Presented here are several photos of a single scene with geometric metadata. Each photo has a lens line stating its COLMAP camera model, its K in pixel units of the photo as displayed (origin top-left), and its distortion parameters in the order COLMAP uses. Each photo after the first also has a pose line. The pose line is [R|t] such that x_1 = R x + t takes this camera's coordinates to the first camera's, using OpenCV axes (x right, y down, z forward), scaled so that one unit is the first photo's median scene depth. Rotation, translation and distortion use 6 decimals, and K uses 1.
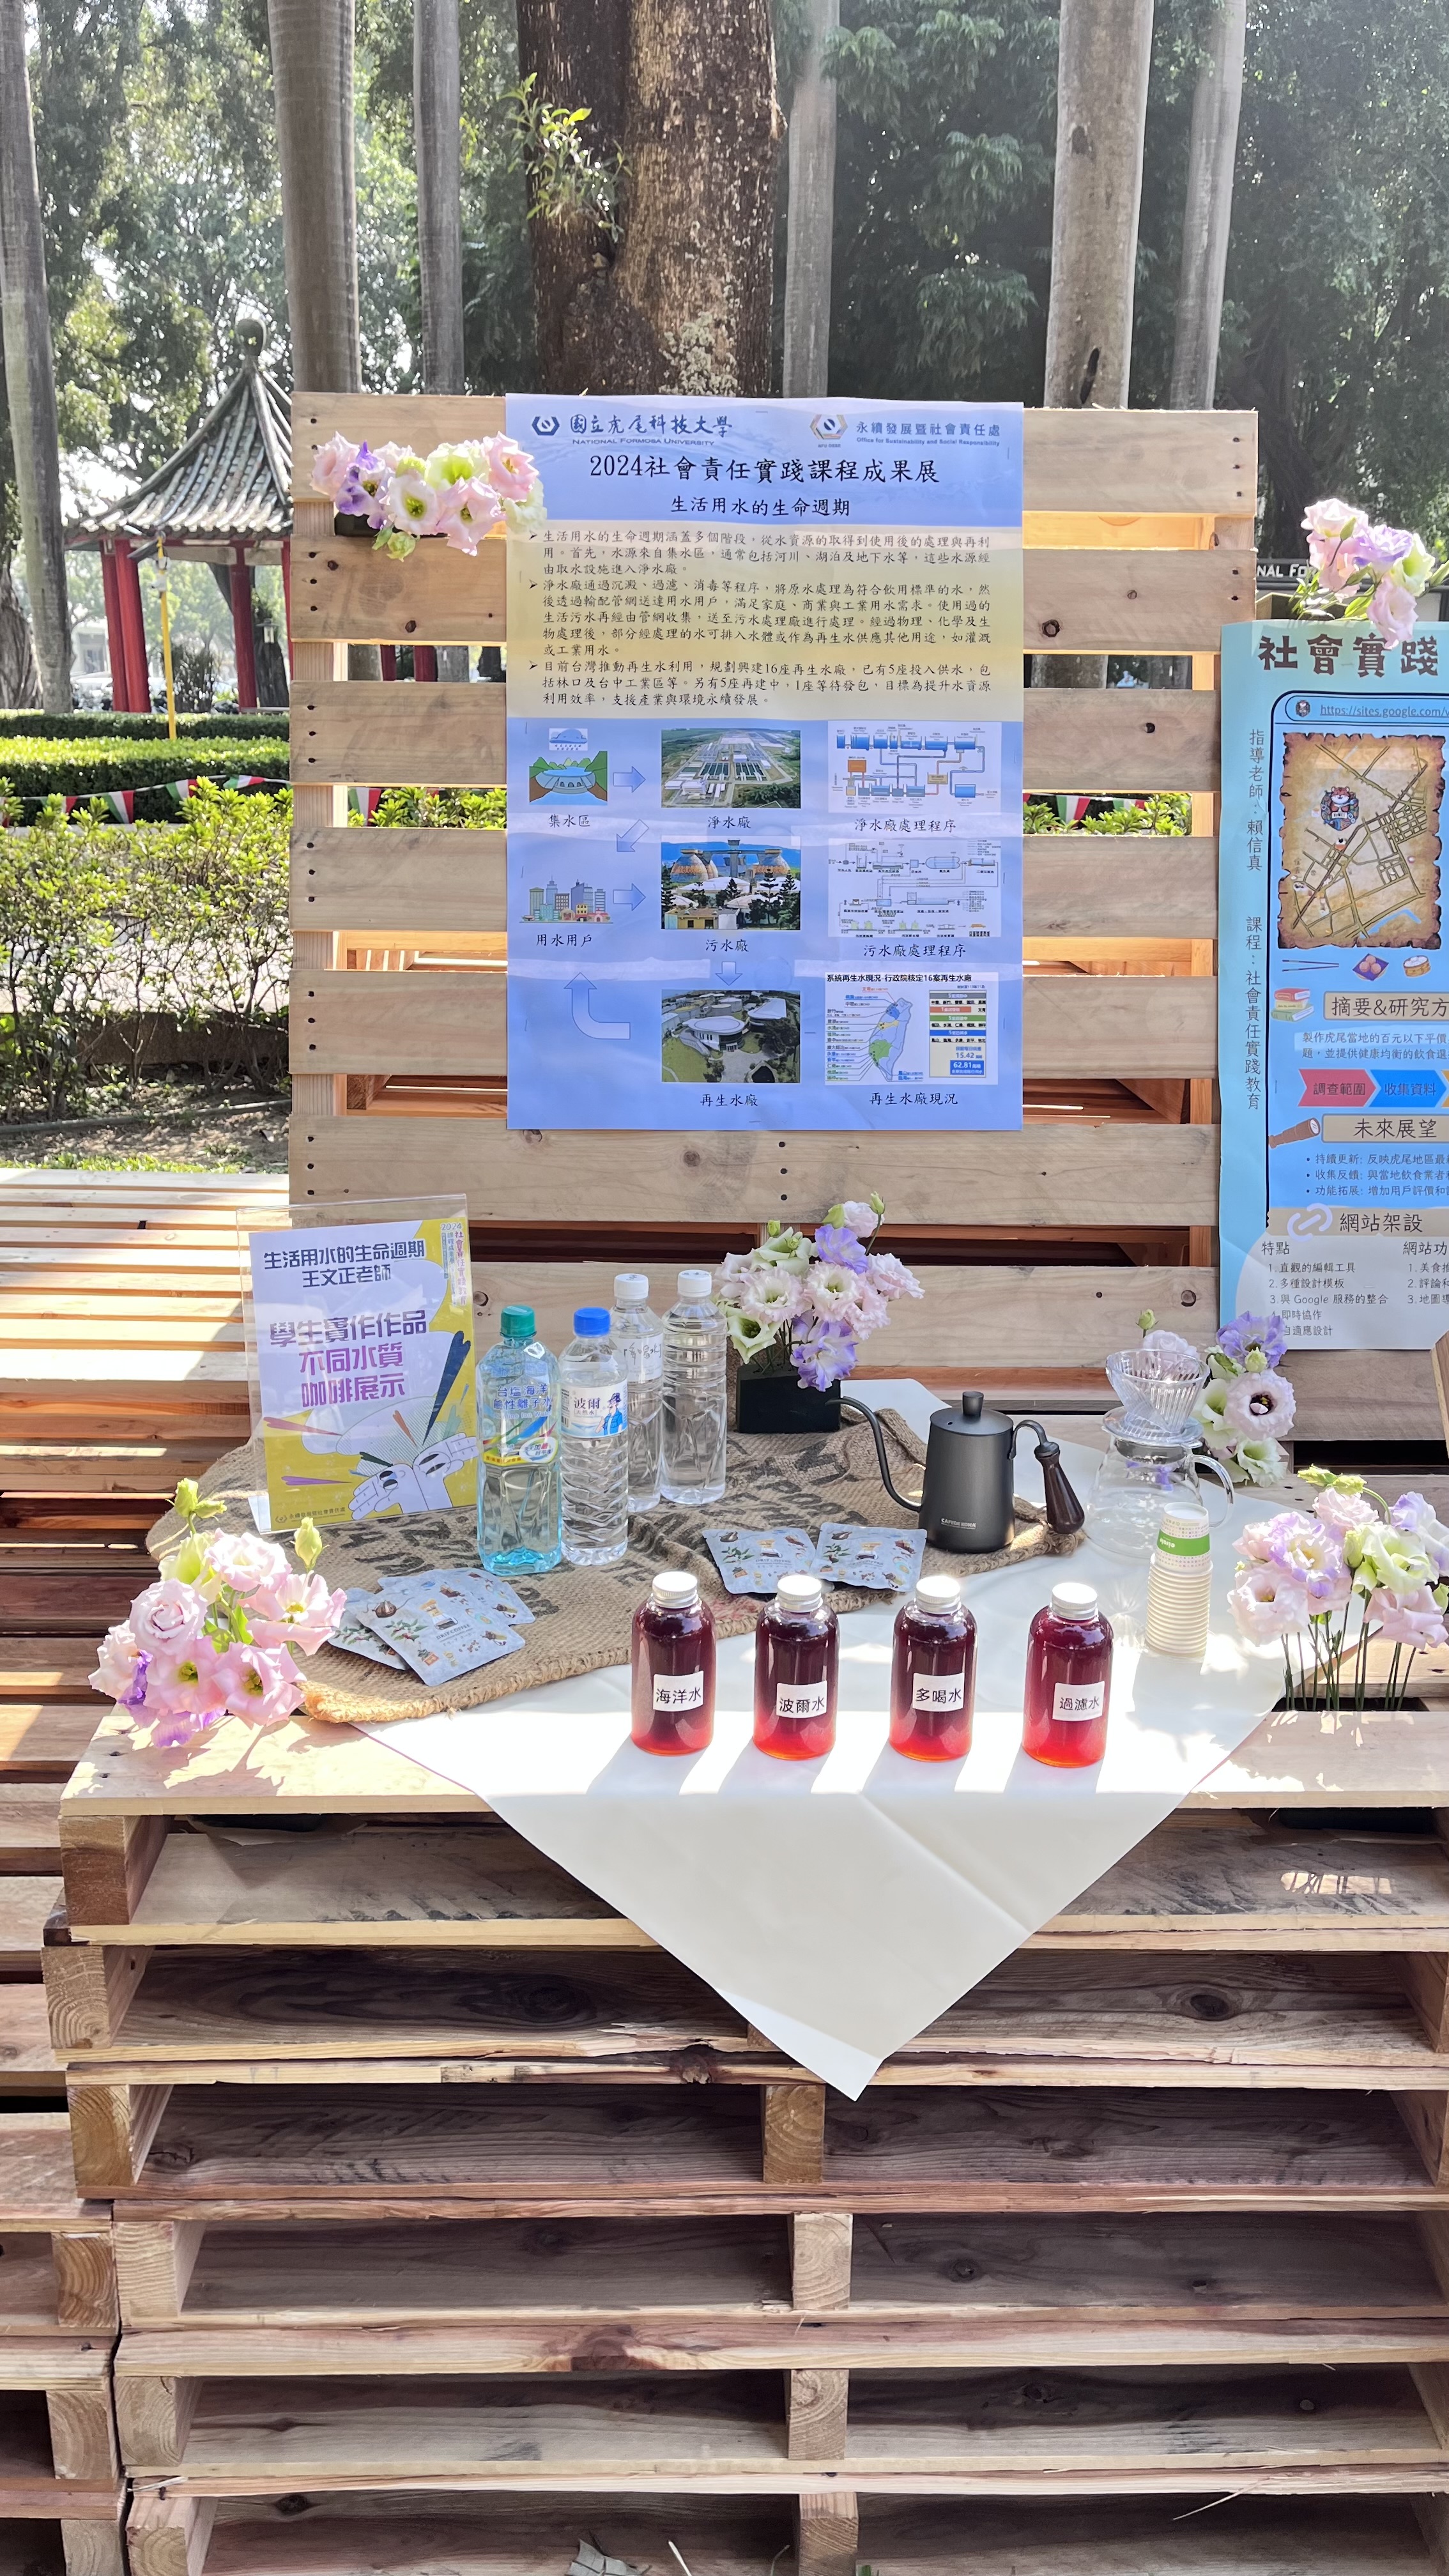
lens RADIAL K [[1876.6, 0, 724.5], [0, 1876.6, 1288.0], [0, 0, 1]] dist [0.085111, -0.110077]
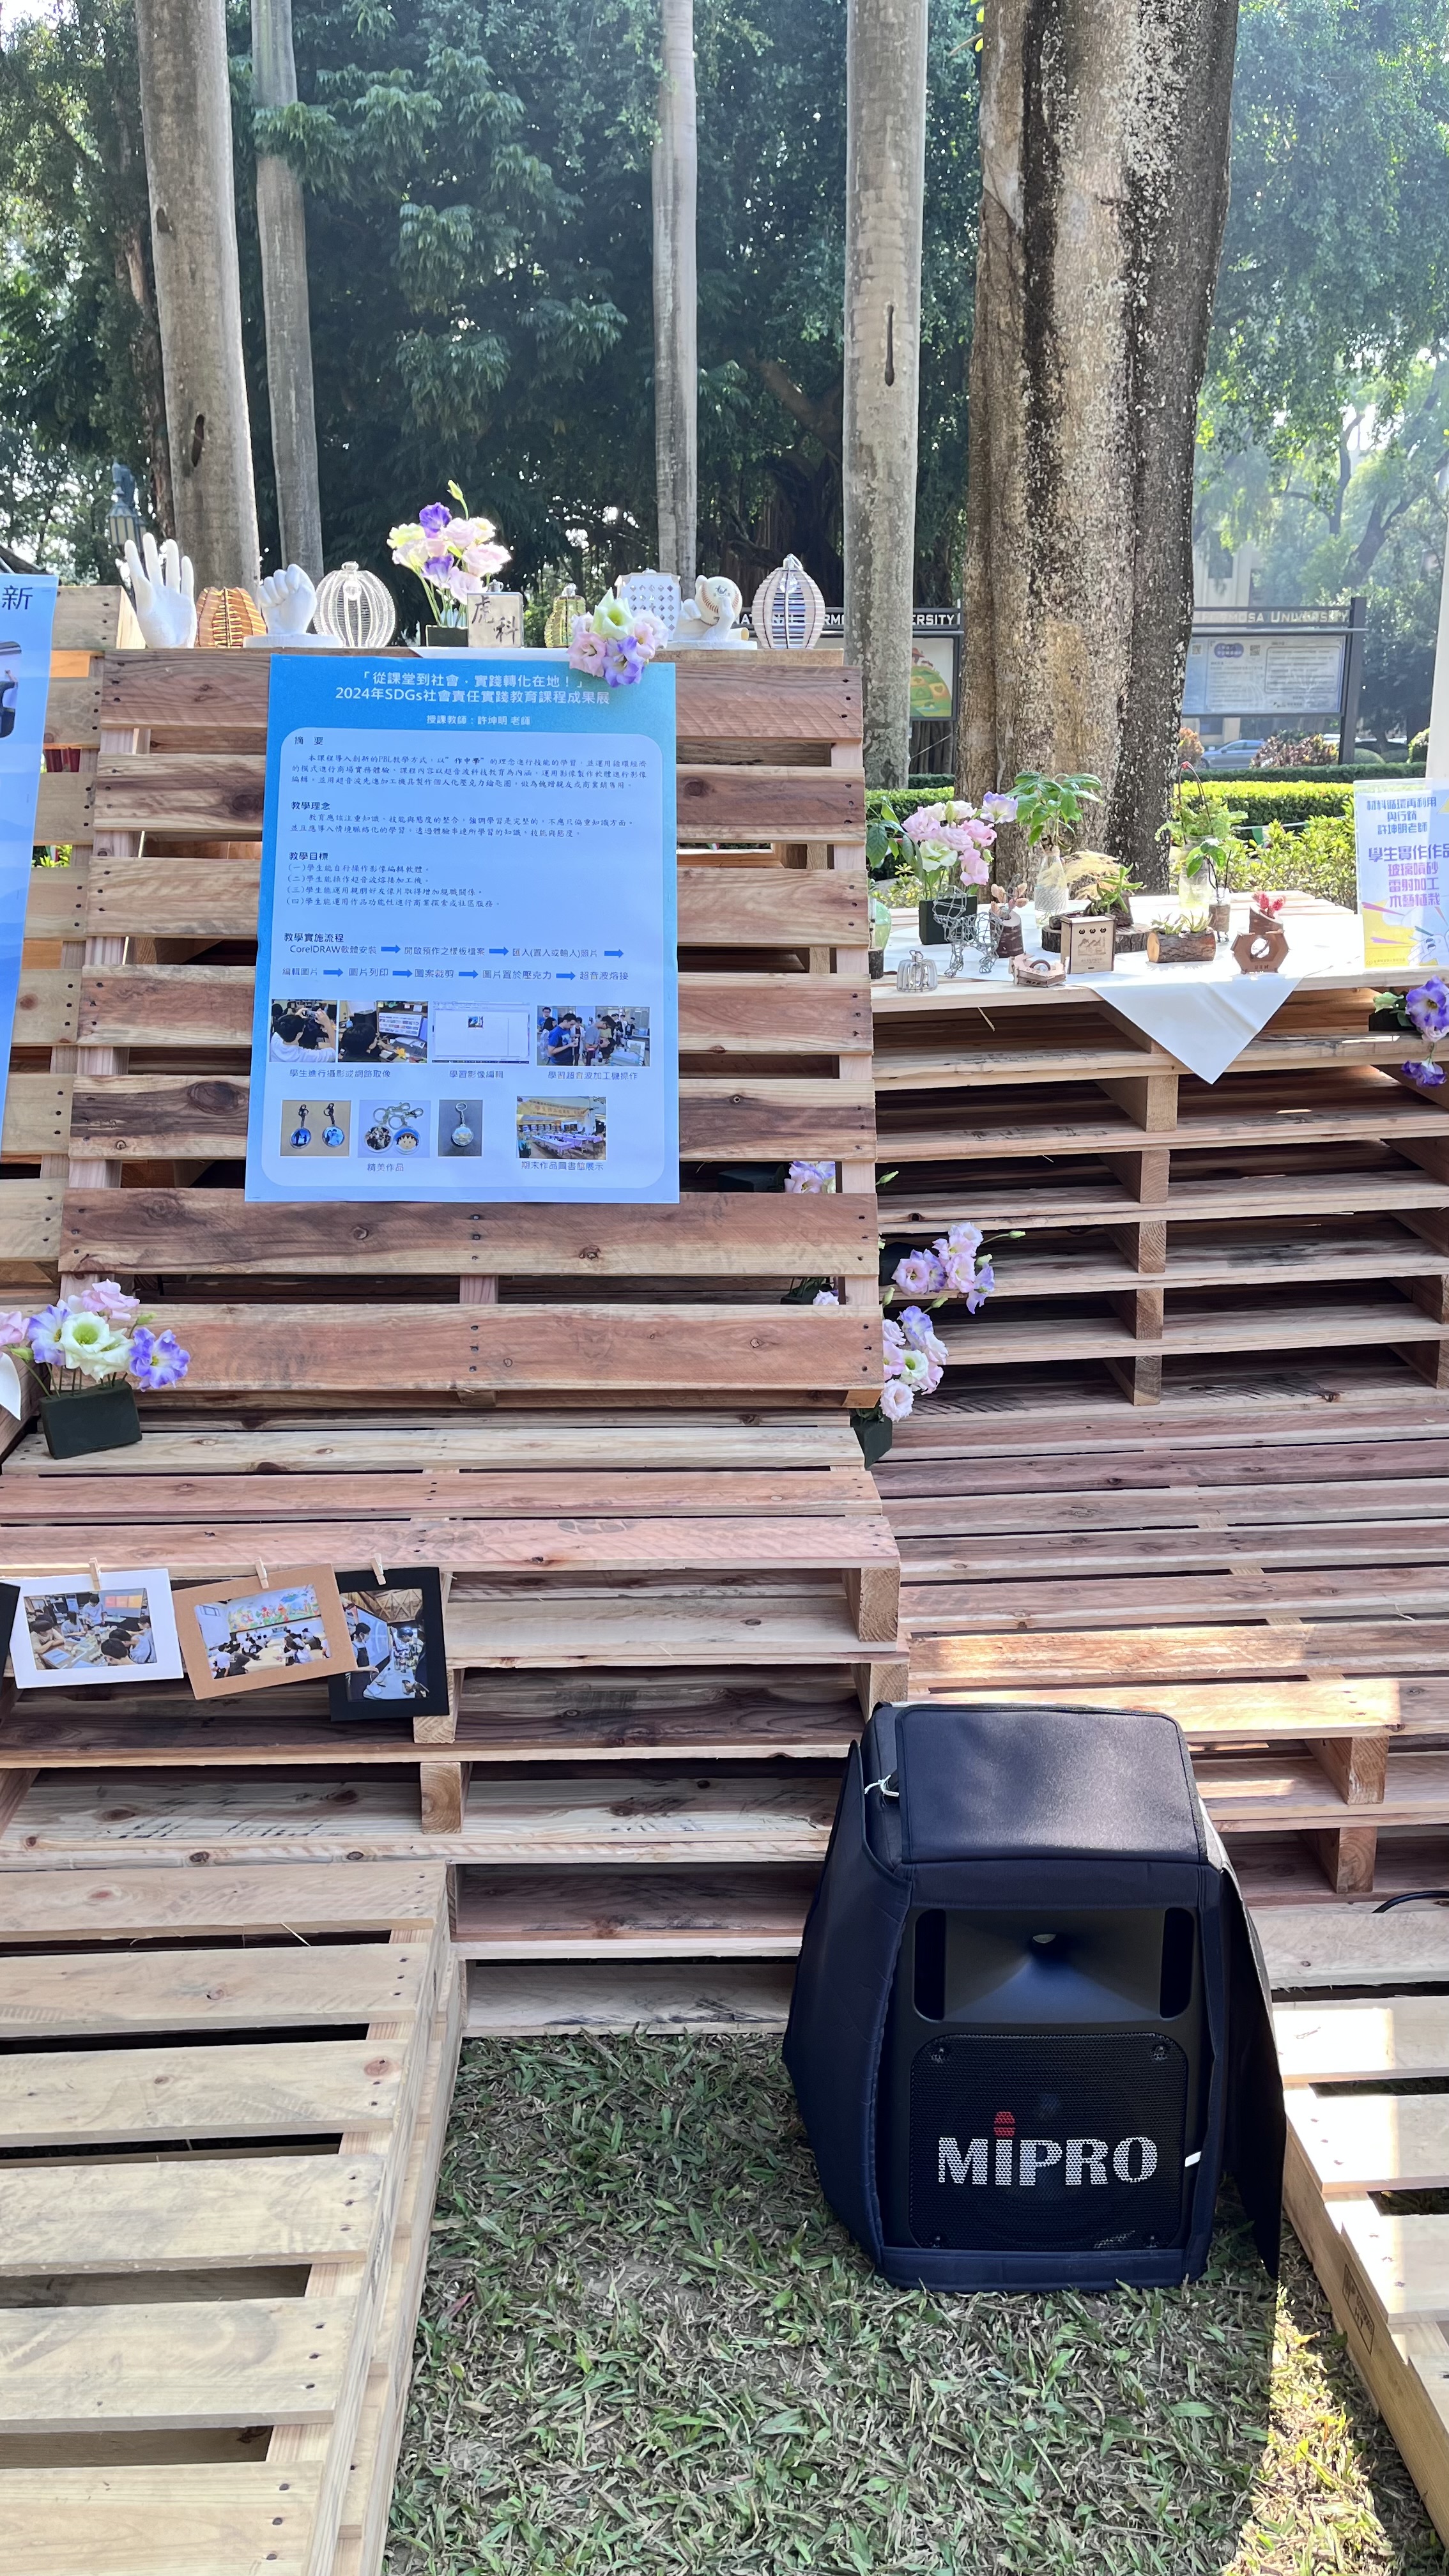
lens RADIAL K [[1927.3, 0, 724.5], [0, 1927.3, 1288.0], [0, 0, 1]] dist [0.082786, -0.115303]
pose [[0.999403, -0.028748, 0.019148, 0.915544], [0.029380, 0.999004, -0.033593, 0.055796], [-0.018163, 0.034136, 0.999252, -0.112925]]
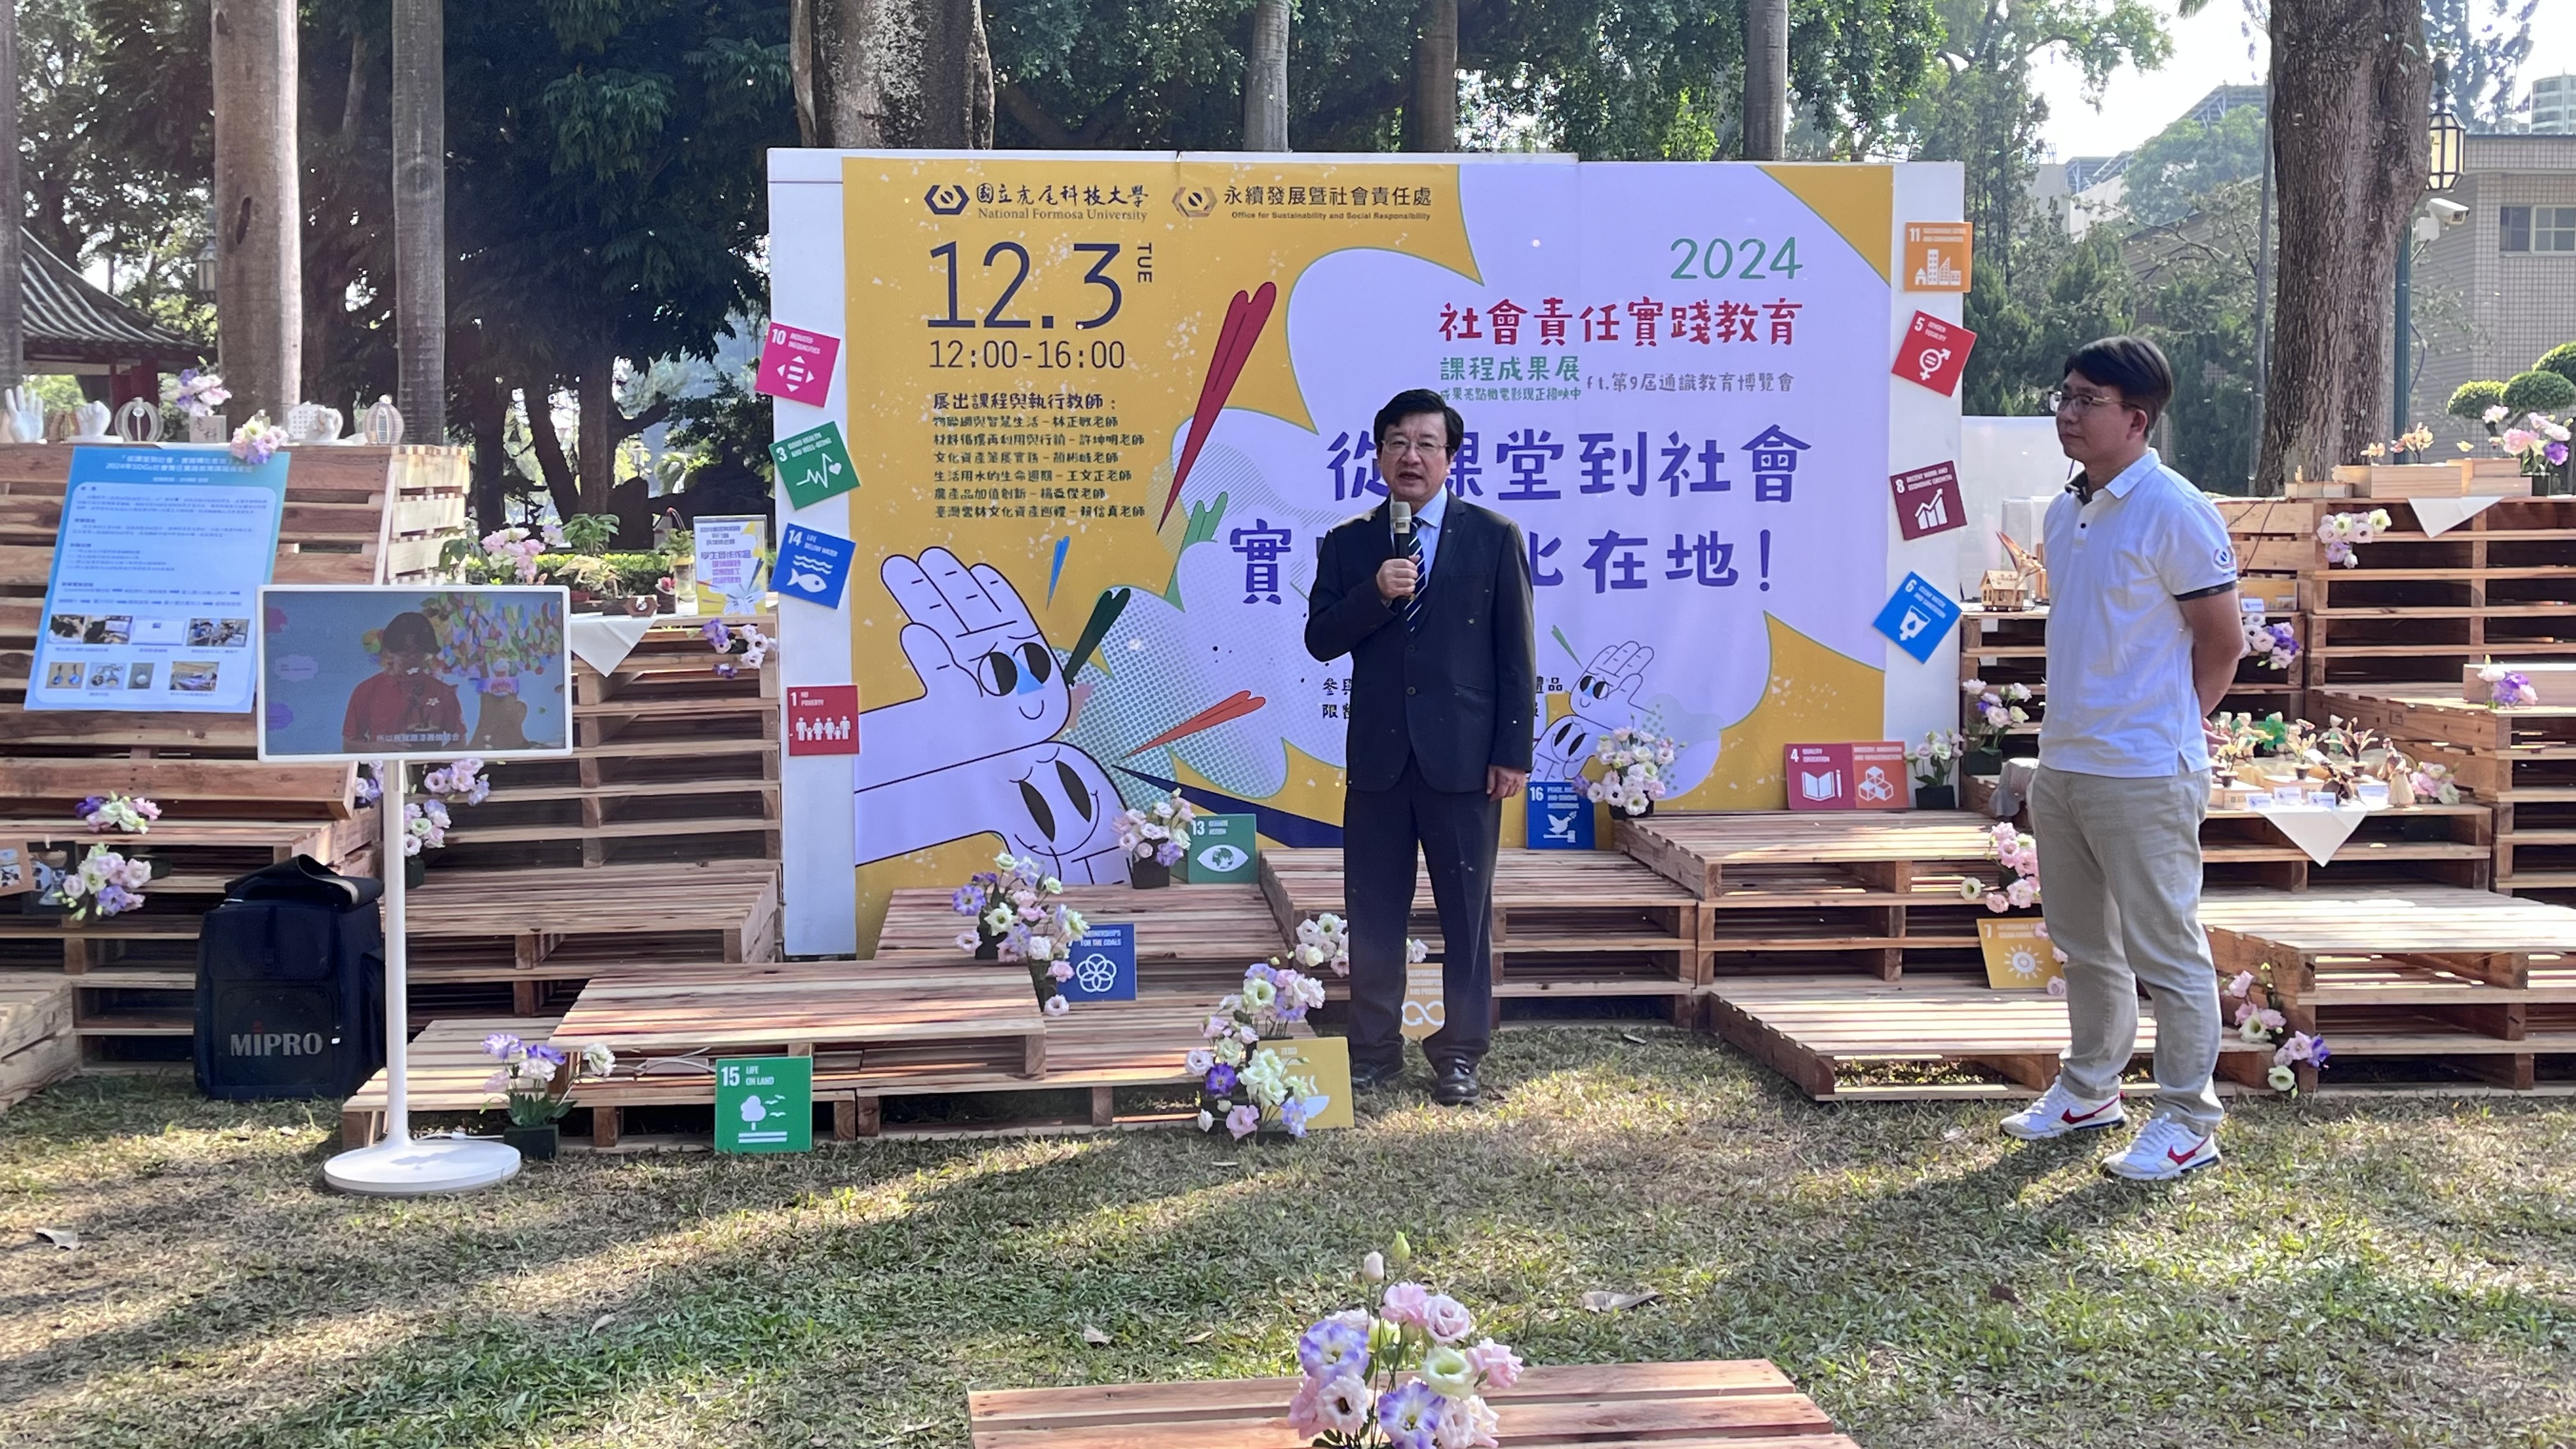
lens RADIAL K [[2851.9, 0, 1293.7], [0, 2851.9, 709.8], [0, 0, 1]] dist [0.128491, -0.231079]
pose [[0.997493, -0.018828, 0.068210, 1.355300], [0.034511, 0.970976, -0.236674, 0.391254], [-0.061774, 0.238434, 0.969192, -1.105305]]
